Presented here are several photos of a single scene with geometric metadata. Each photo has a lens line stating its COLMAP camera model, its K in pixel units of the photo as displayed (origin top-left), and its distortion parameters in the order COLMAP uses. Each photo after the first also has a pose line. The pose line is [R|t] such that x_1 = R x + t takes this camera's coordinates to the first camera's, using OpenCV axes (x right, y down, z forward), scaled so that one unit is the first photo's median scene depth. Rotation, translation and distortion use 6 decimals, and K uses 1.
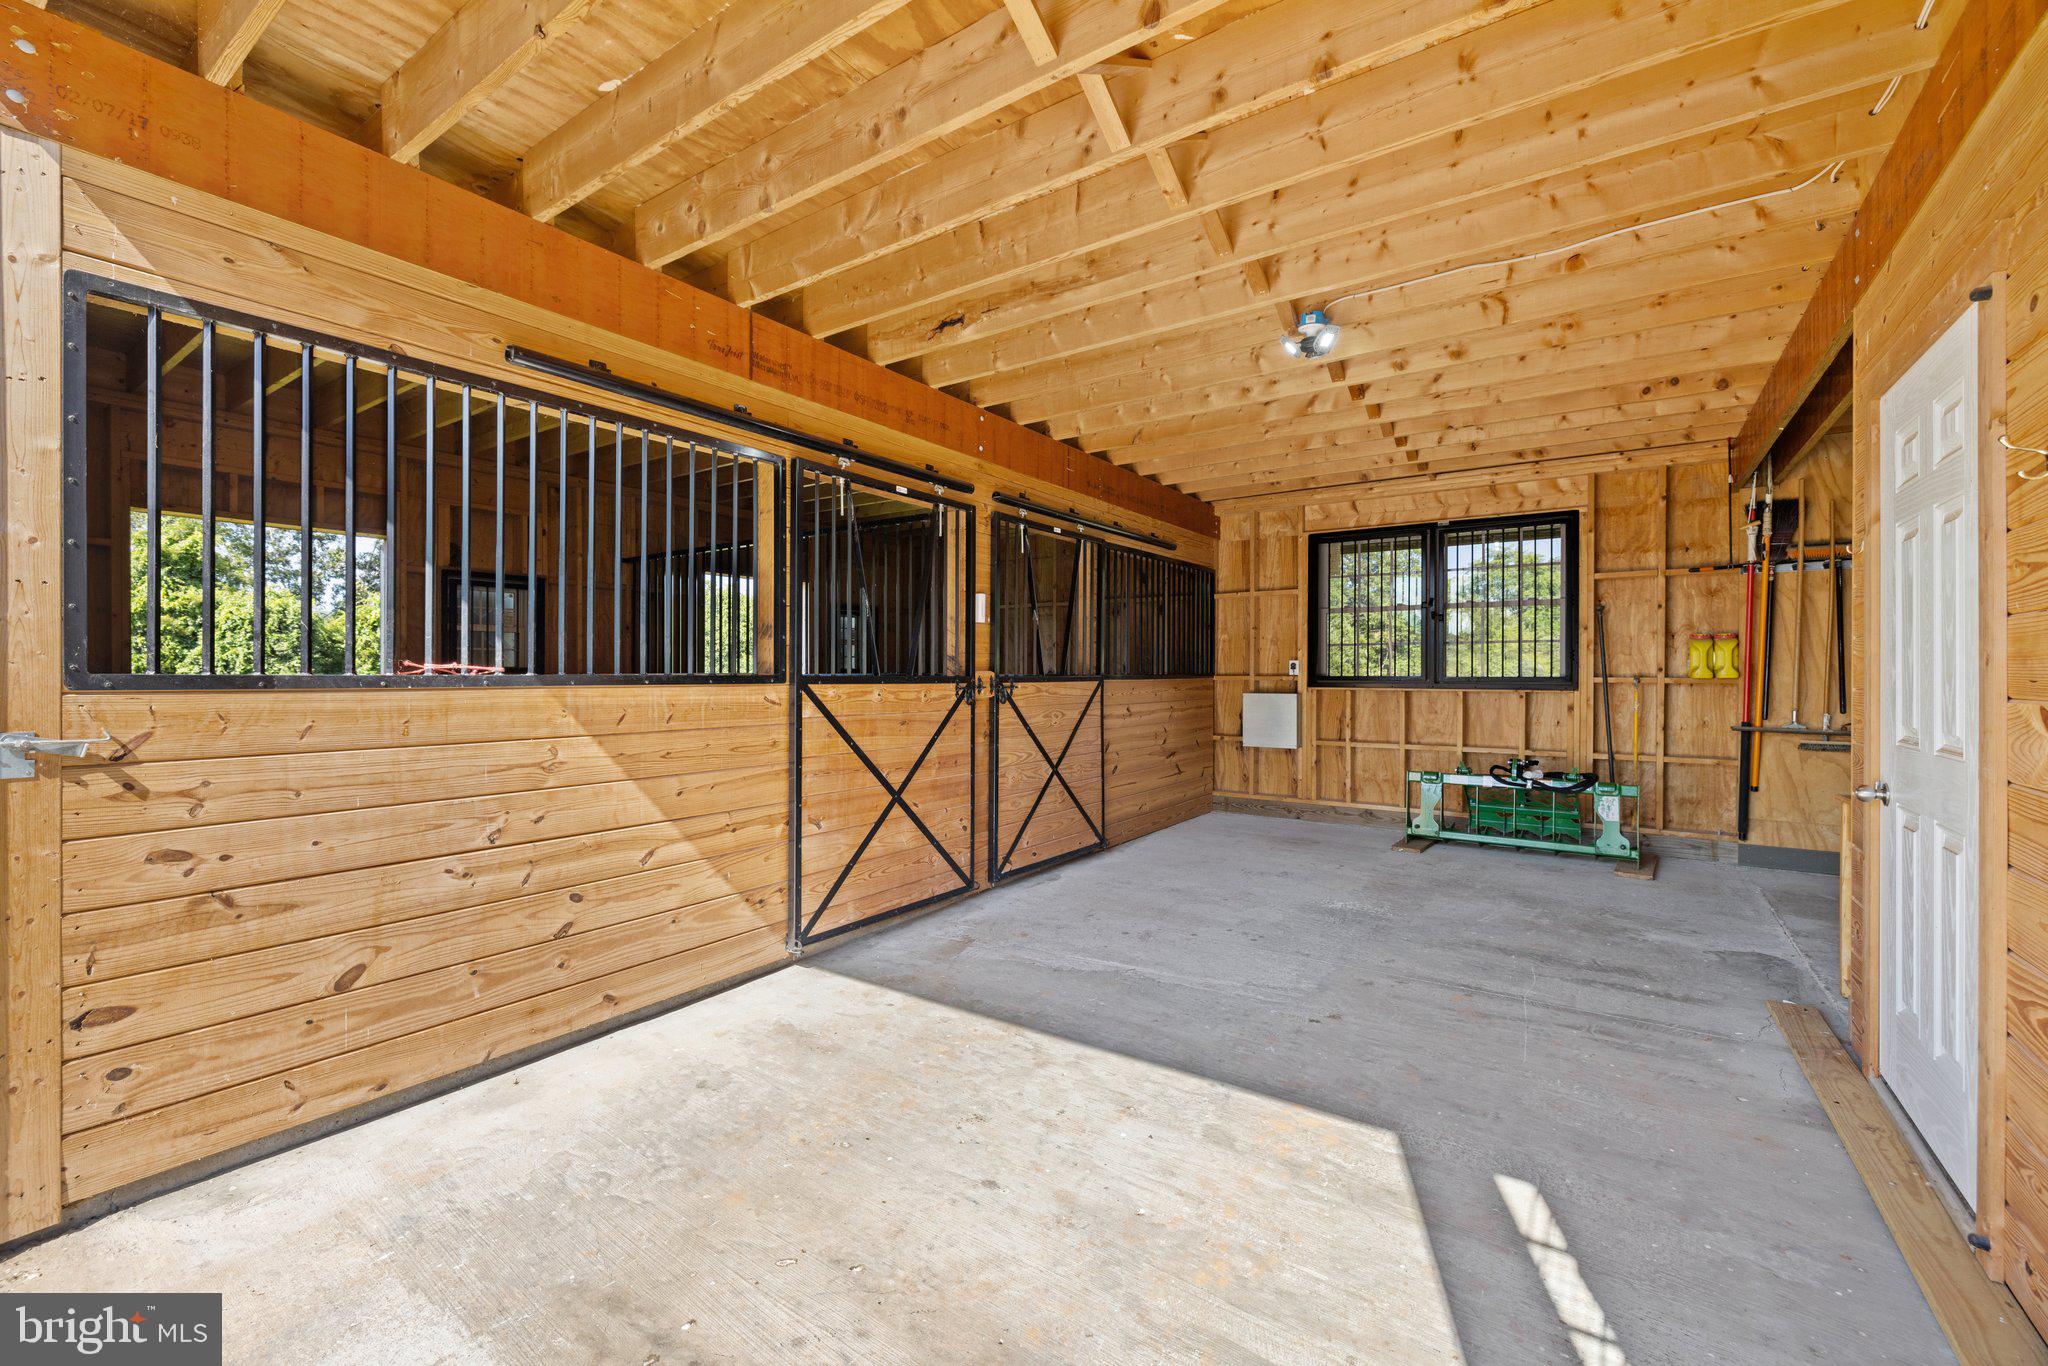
lens RADIAL K [[858.0, 0, 994.4], [0, 858.0, 668.9], [0, 0, 1]] dist [0.001177, 0.000032]
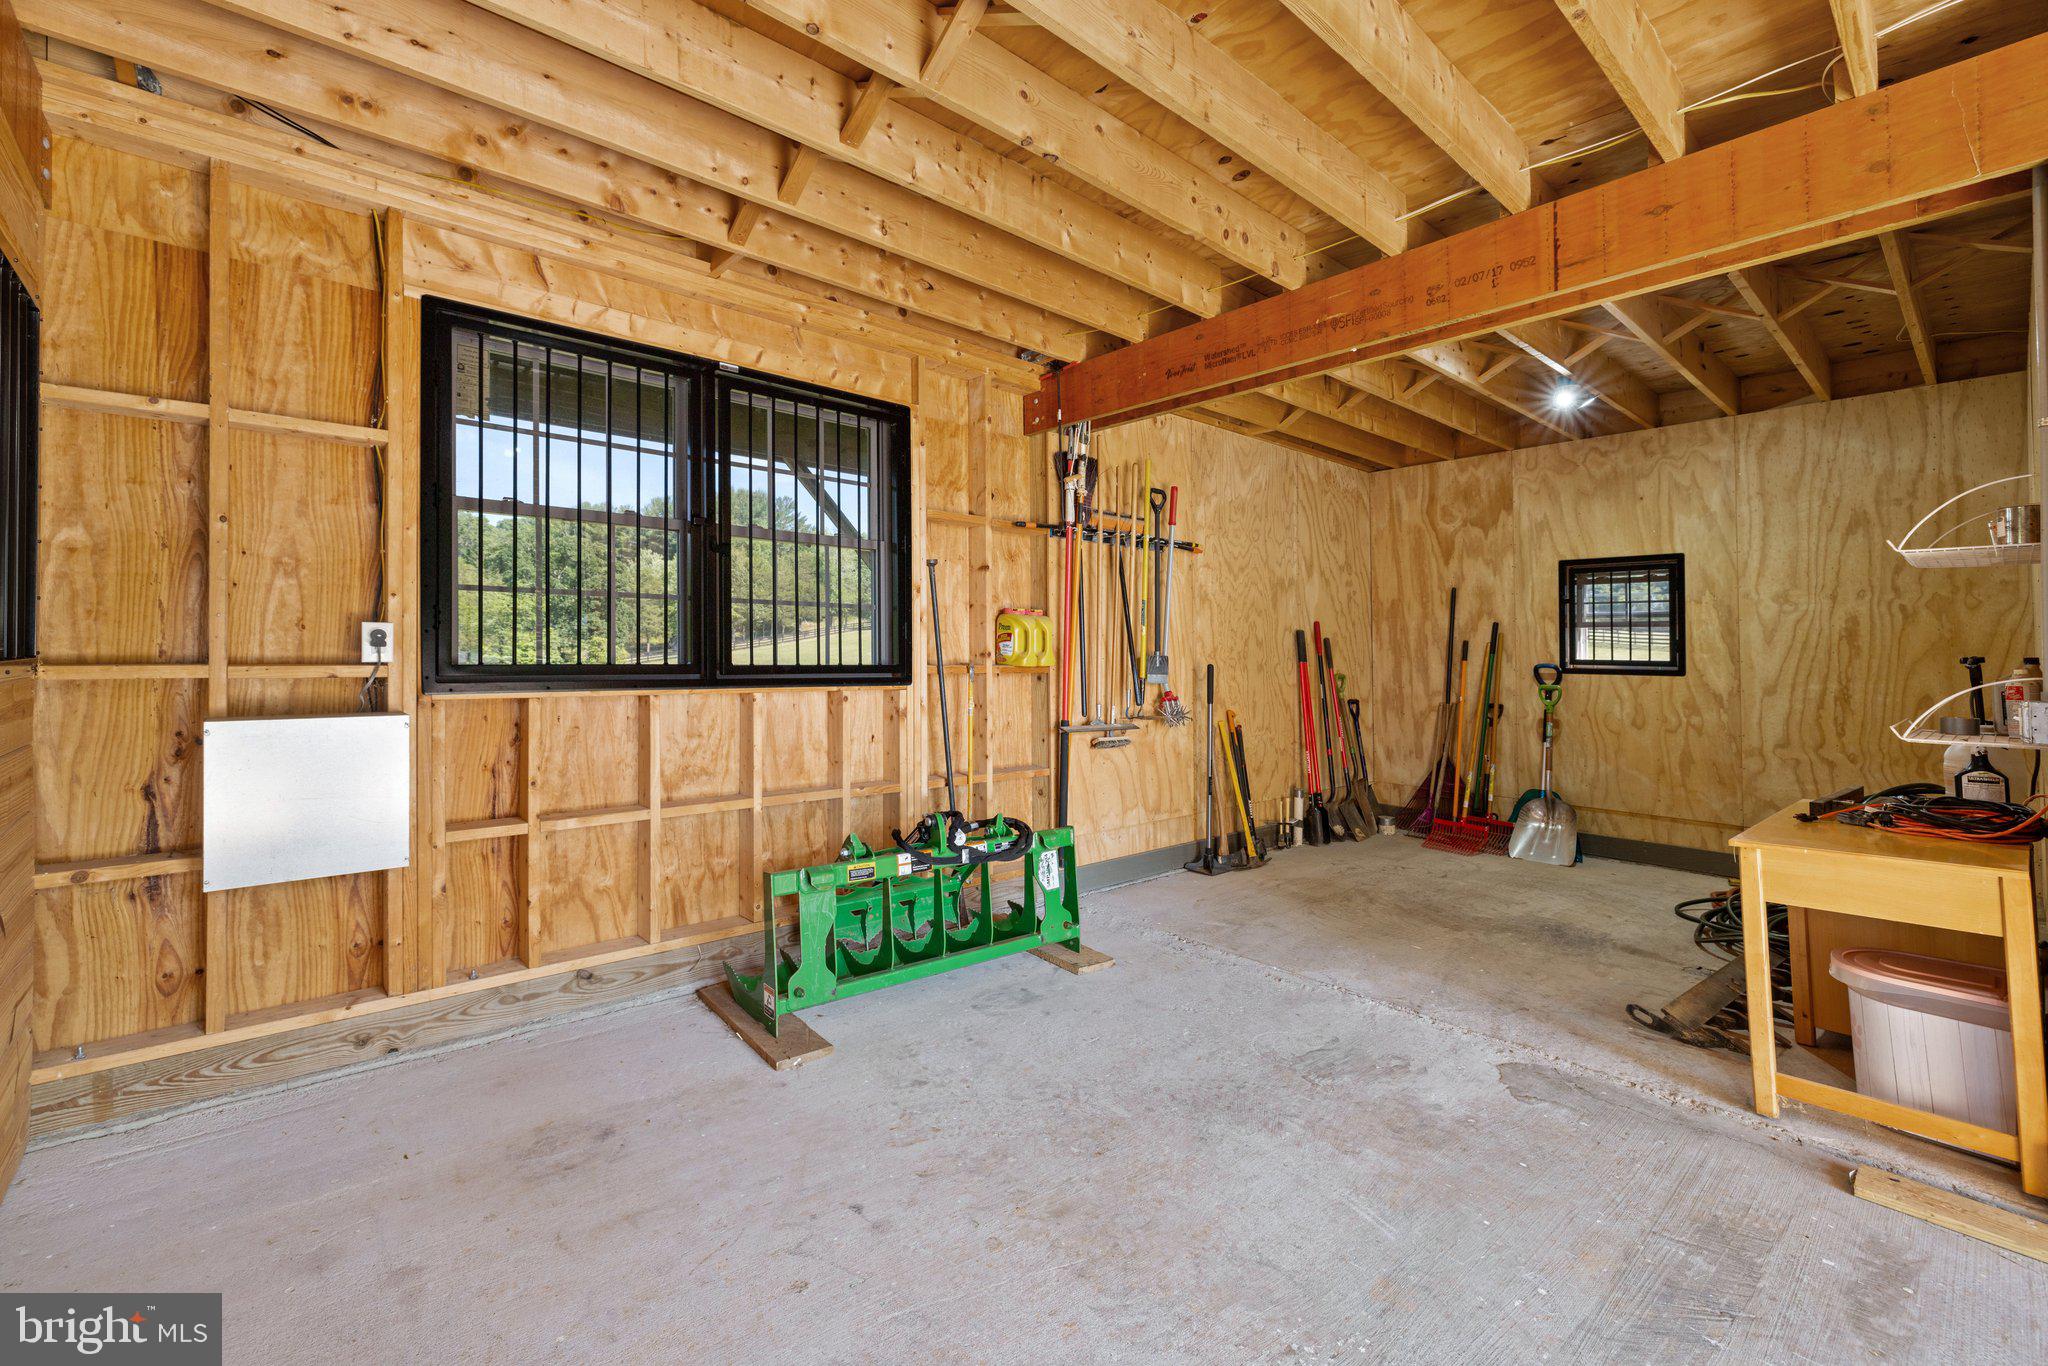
lens RADIAL K [[864.7, 0, 1019.3], [0, 864.7, 657.1], [0, 0, 1]] dist [0.001382, -0.000318]
pose [[0.233502, -0.003654, 0.972350, 0.092133], [-0.016606, 0.999832, 0.007745, -0.004430], [-0.972215, -0.017955, 0.233402, 1.097779]]
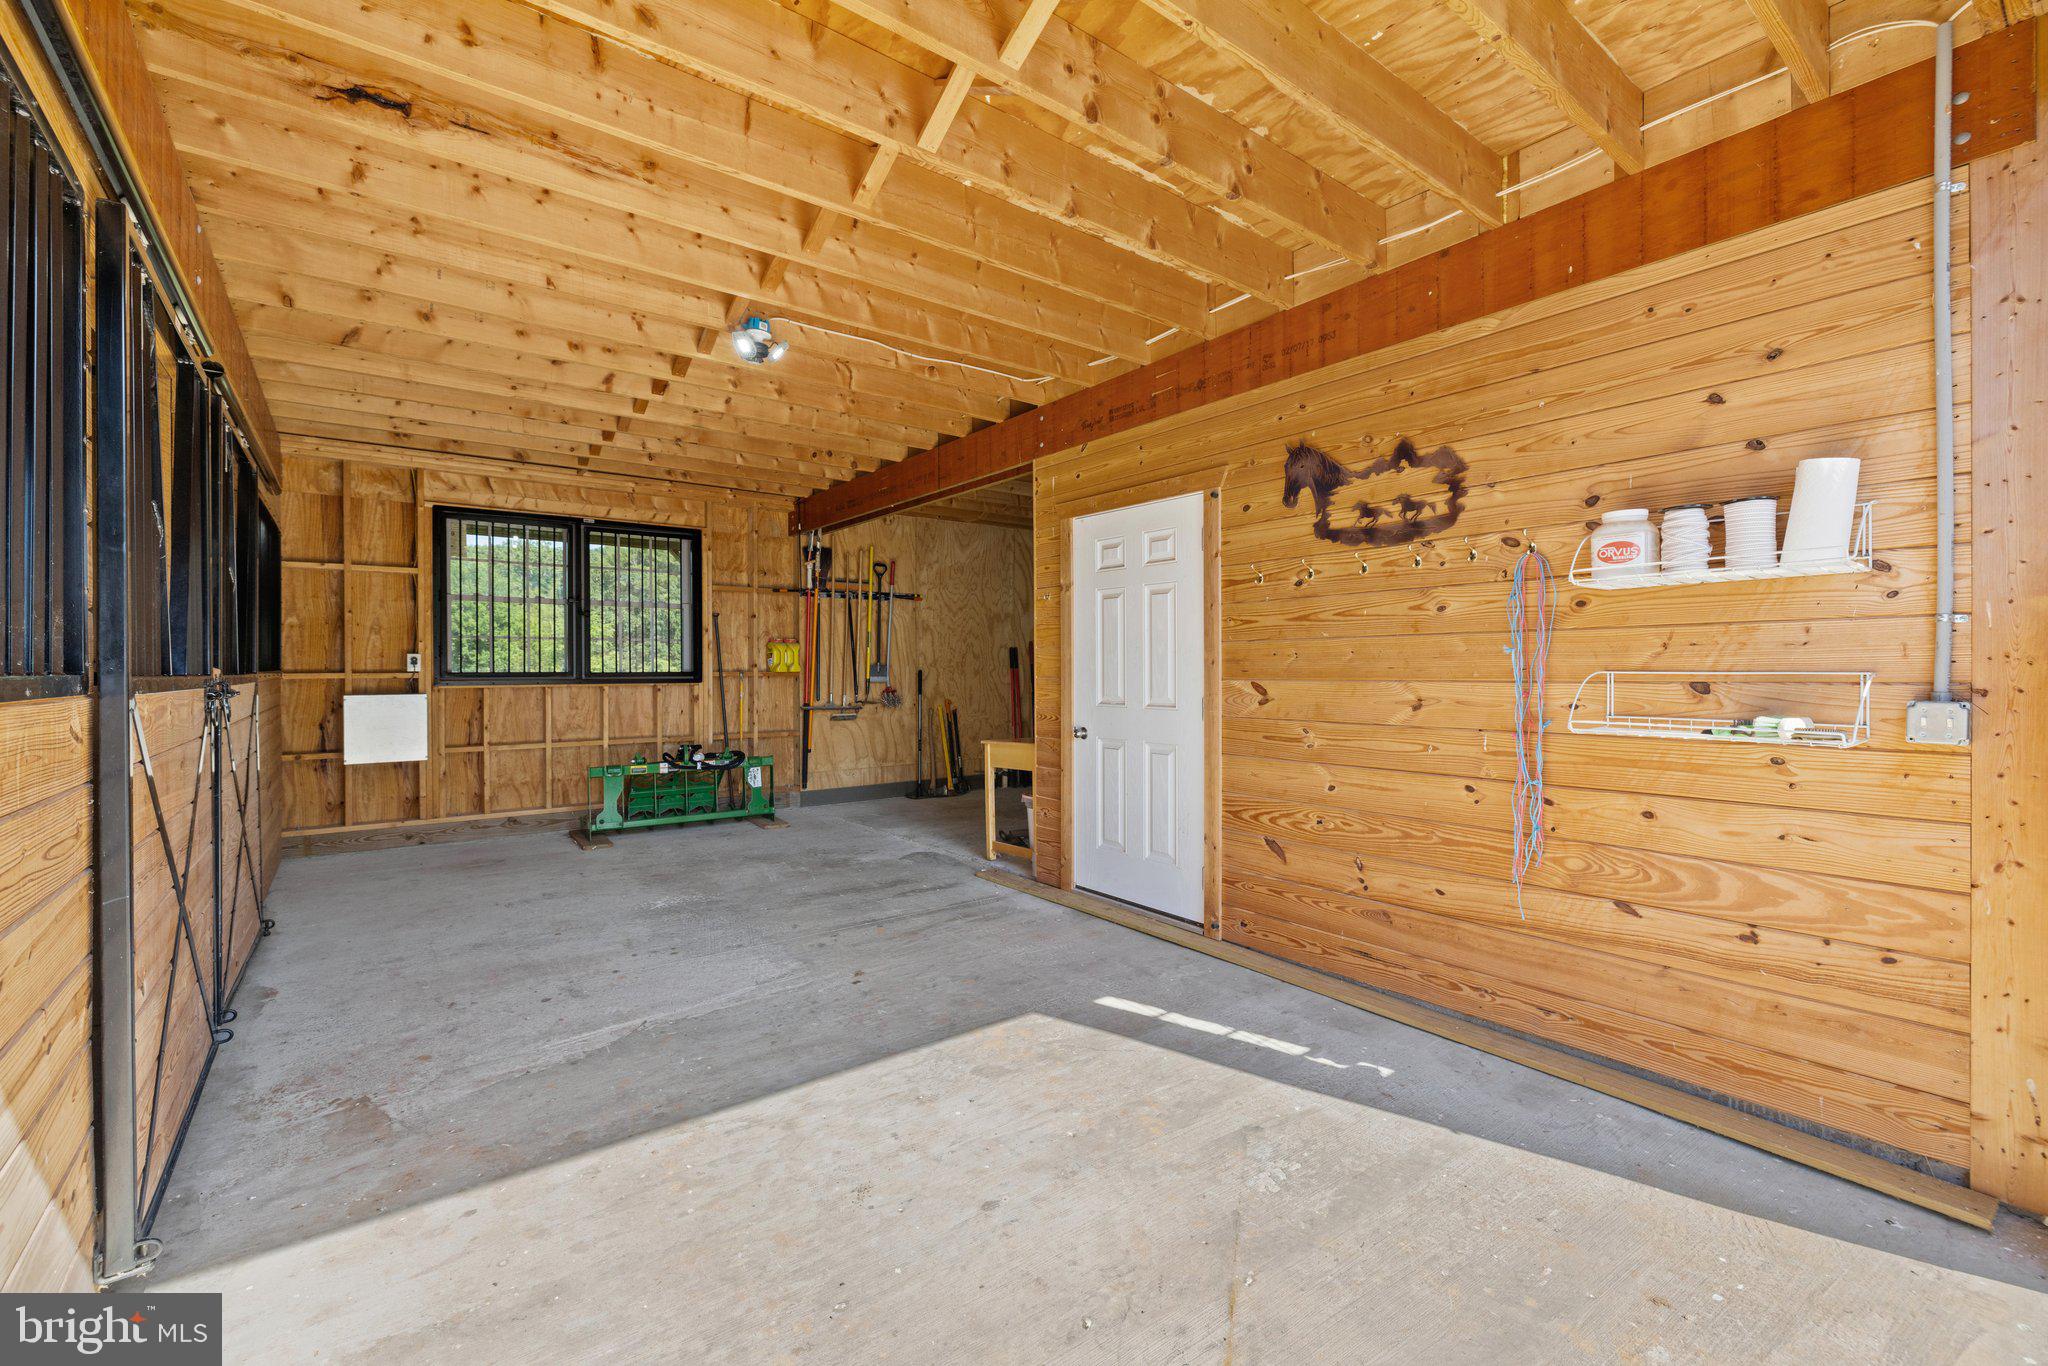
lens RADIAL K [[855.1, 0, 1011.1], [0, 855.1, 668.5], [0, 0, 1]] dist [0.002864, -0.000552]
pose [[0.301381, -0.002506, 0.953500, -0.447916], [-0.002695, 0.999990, 0.003481, -0.000304], [-0.953500, -0.003619, 0.301371, 0.342818]]
